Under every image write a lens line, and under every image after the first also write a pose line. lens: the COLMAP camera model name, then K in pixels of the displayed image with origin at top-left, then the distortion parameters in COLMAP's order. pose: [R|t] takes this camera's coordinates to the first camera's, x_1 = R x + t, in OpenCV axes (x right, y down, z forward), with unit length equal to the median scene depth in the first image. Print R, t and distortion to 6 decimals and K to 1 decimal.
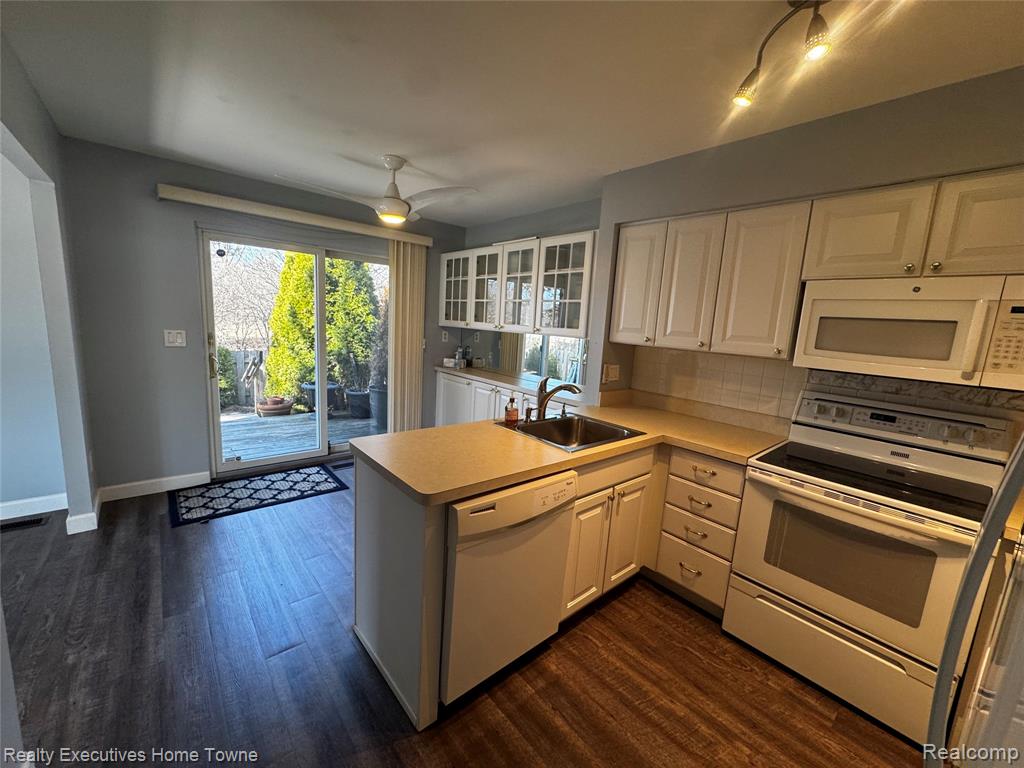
lens RADIAL K [[411.1, 0, 508.7], [0, 411.1, 387.1], [0, 0, 1]] dist [-0.000247, 0.000469]
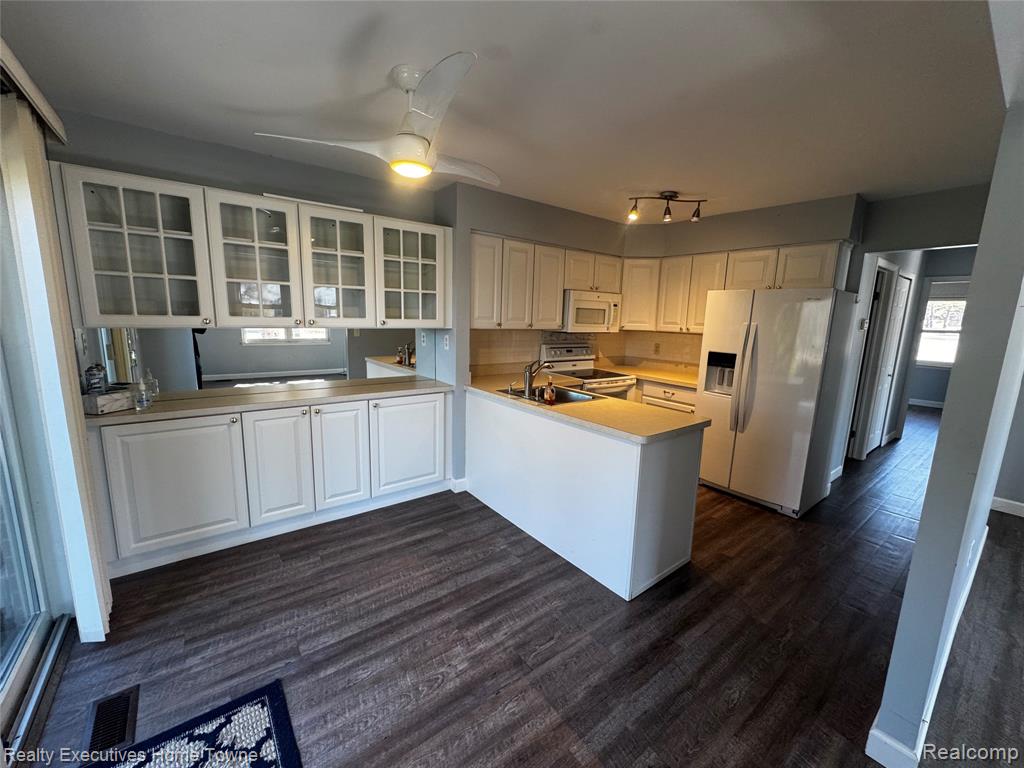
lens RADIAL K [[411.1, 0, 510.0], [0, 411.1, 384.5], [0, 0, 1]] dist [-0.000247, 0.000469]
pose [[0.057490, -0.221078, 0.973560, -0.848534], [0.139549, 0.967379, 0.211434, -0.170313], [-0.988545, 0.123704, 0.086466, 0.719570]]
